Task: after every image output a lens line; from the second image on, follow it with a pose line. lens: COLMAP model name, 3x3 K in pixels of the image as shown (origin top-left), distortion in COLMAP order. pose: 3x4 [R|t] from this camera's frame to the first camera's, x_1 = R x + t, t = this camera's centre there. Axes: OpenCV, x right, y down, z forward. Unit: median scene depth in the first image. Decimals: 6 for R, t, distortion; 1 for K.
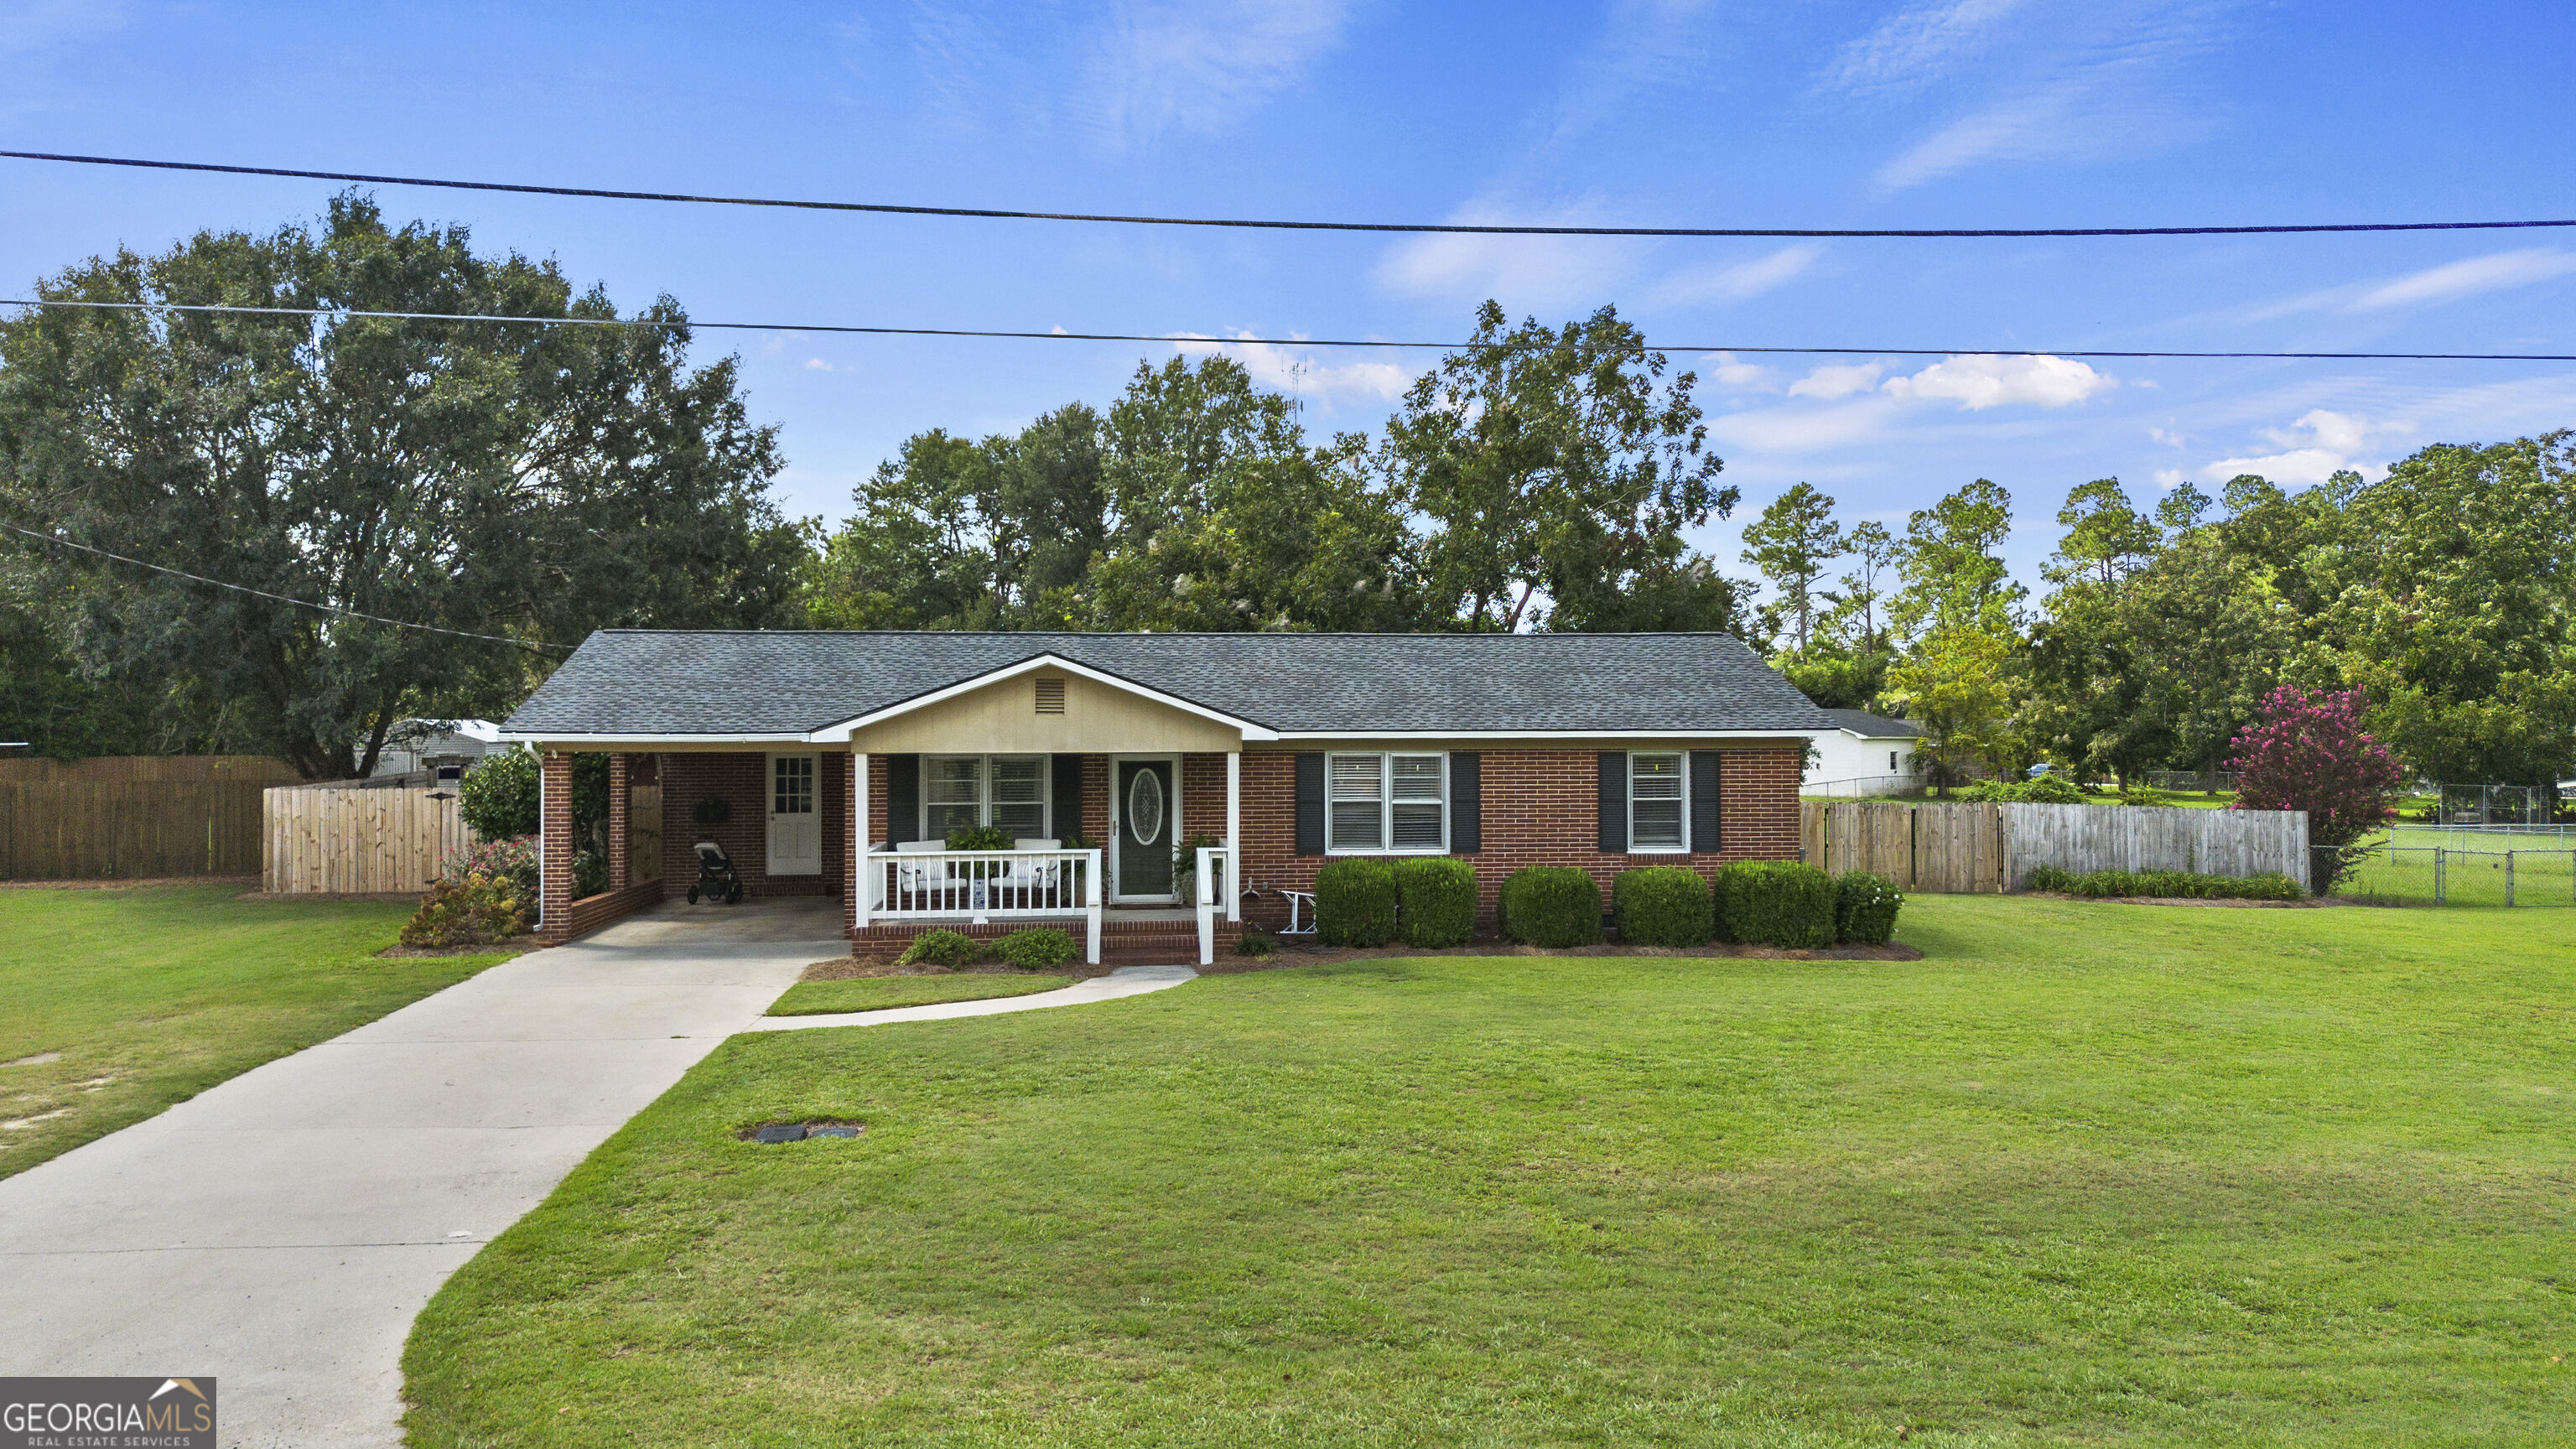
lens RADIAL K [[1836.2, 0, 1288.5], [0, 1836.2, 747.6], [0, 0, 1]] dist [0.047136, -0.042701]
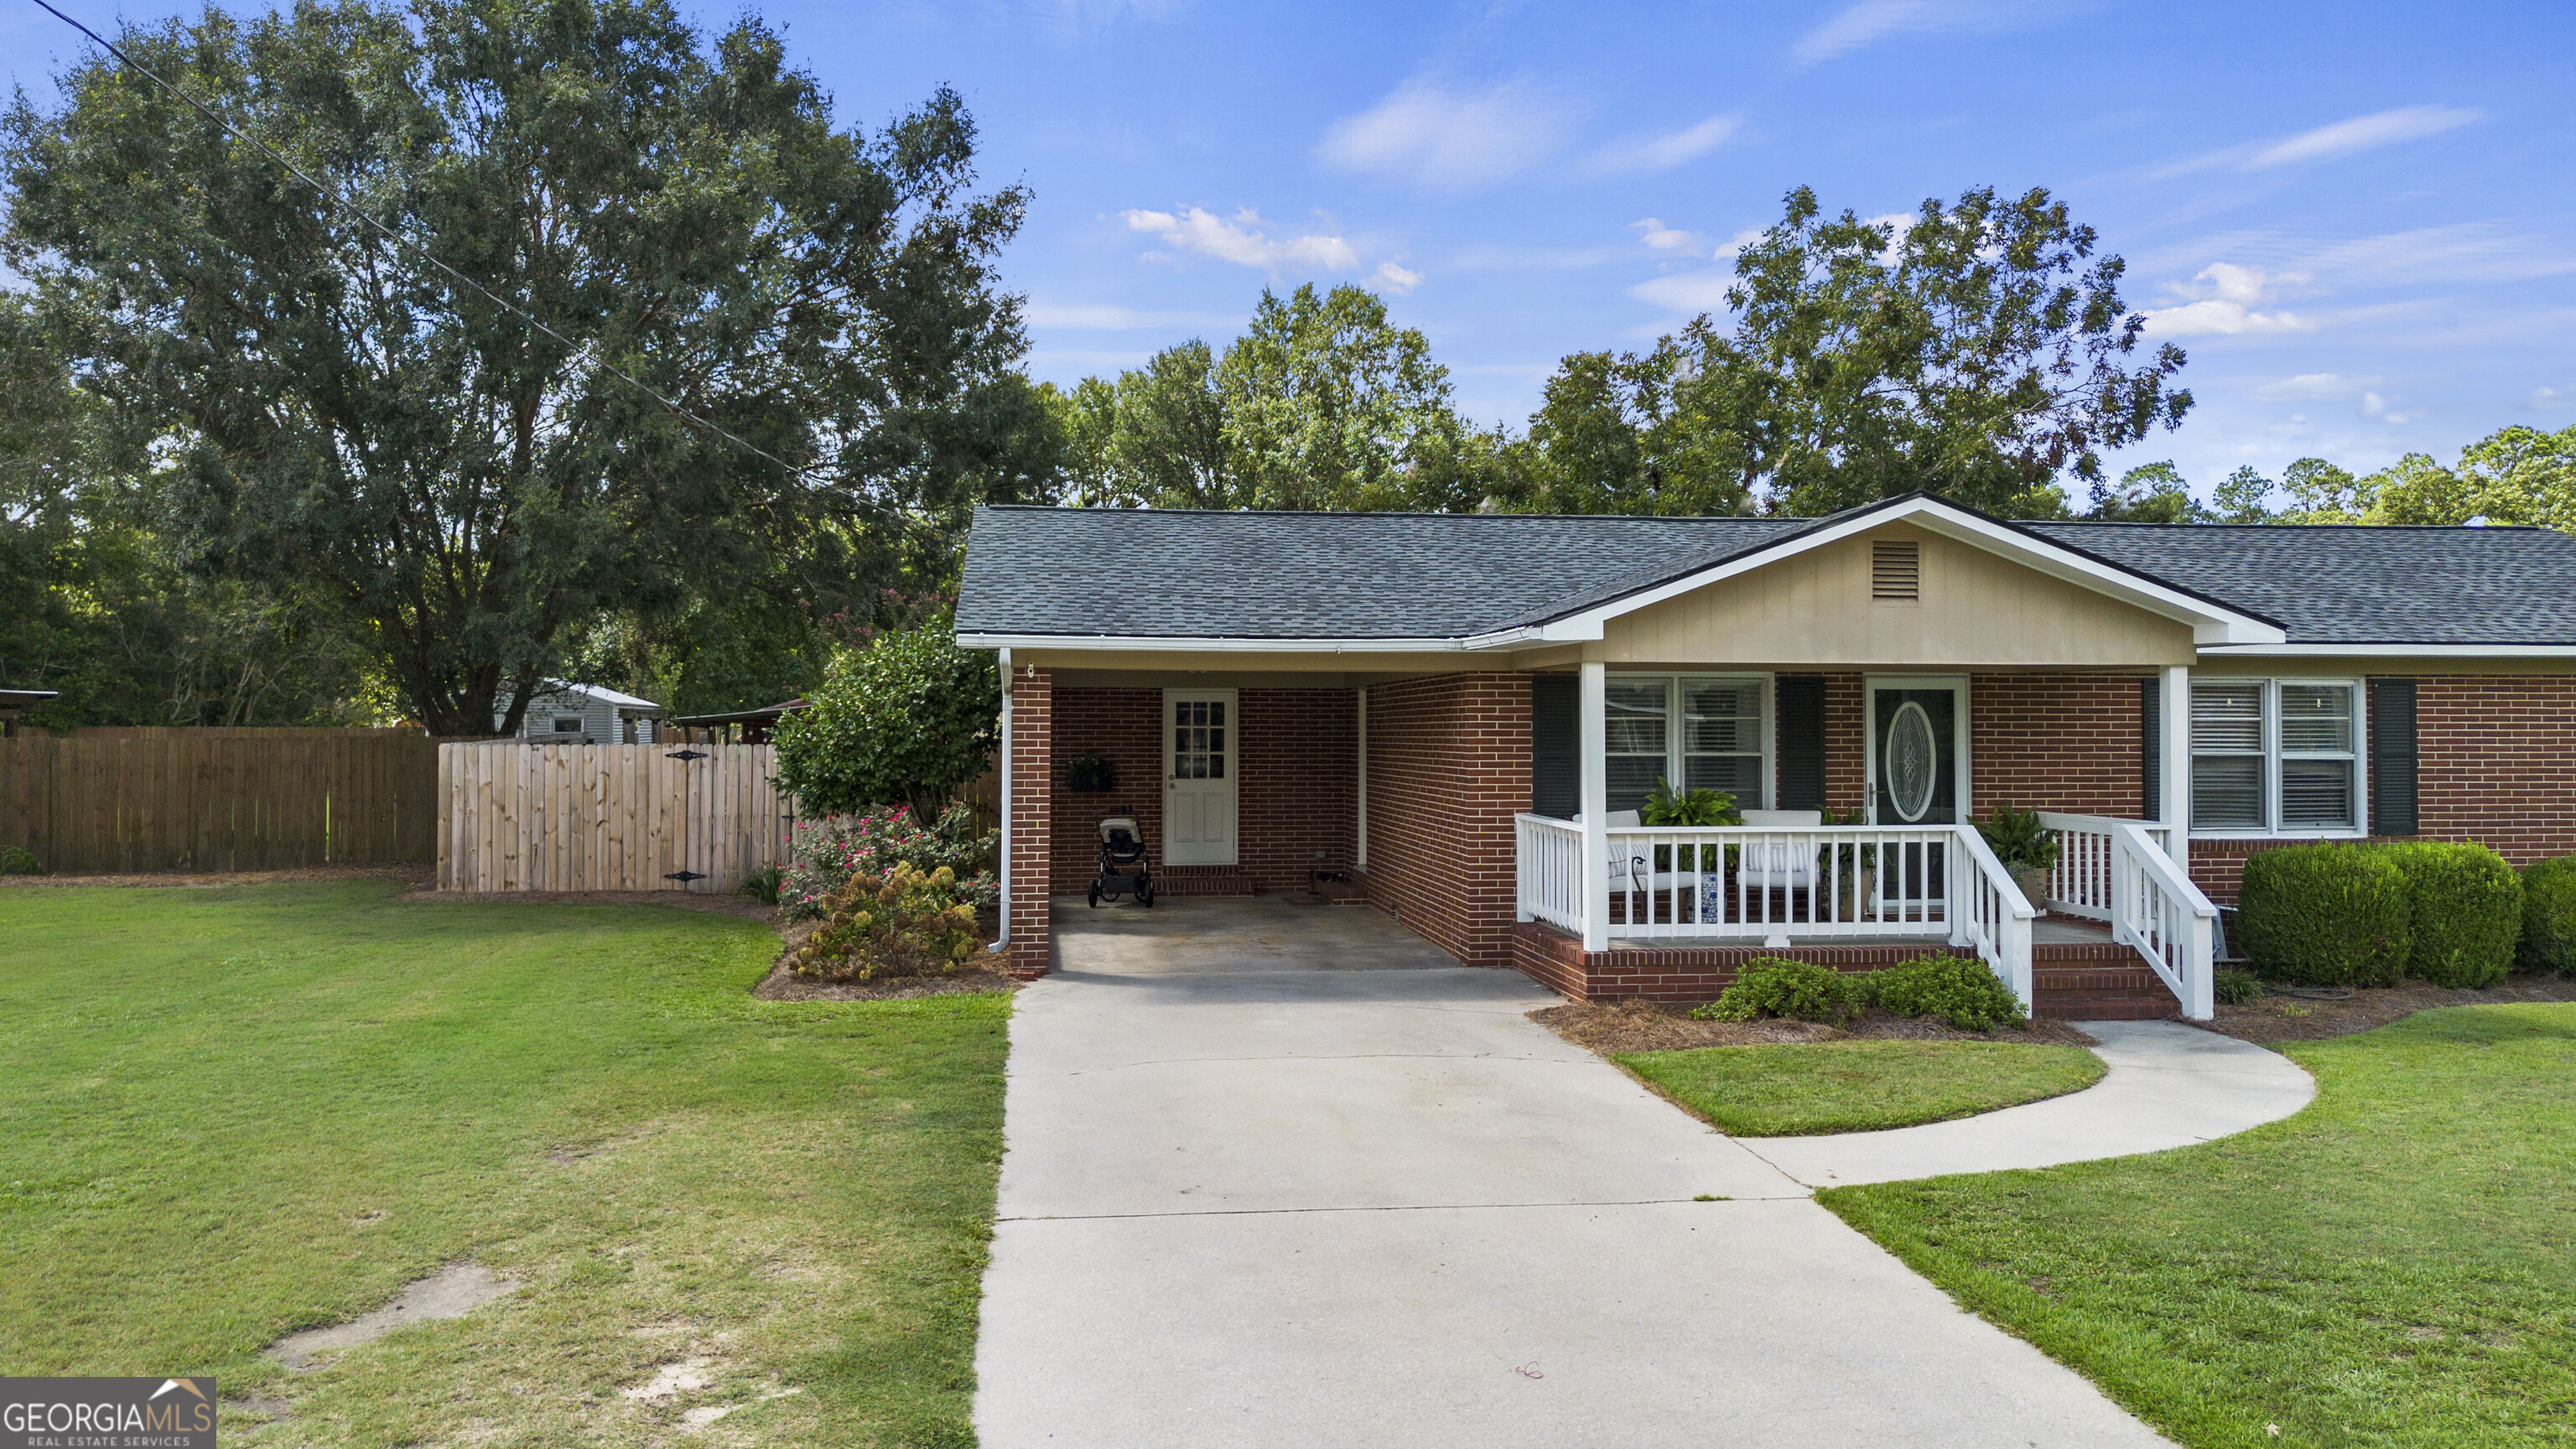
lens RADIAL K [[1836.2, 0, 1284.4], [0, 1836.2, 706.8], [0, 0, 1]] dist [0.047136, -0.042701]
pose [[0.999568, 0.003716, 0.029140, -0.251820], [-0.003127, 0.999790, -0.020234, 0.021422], [-0.029209, 0.020135, 0.999371, 0.288259]]
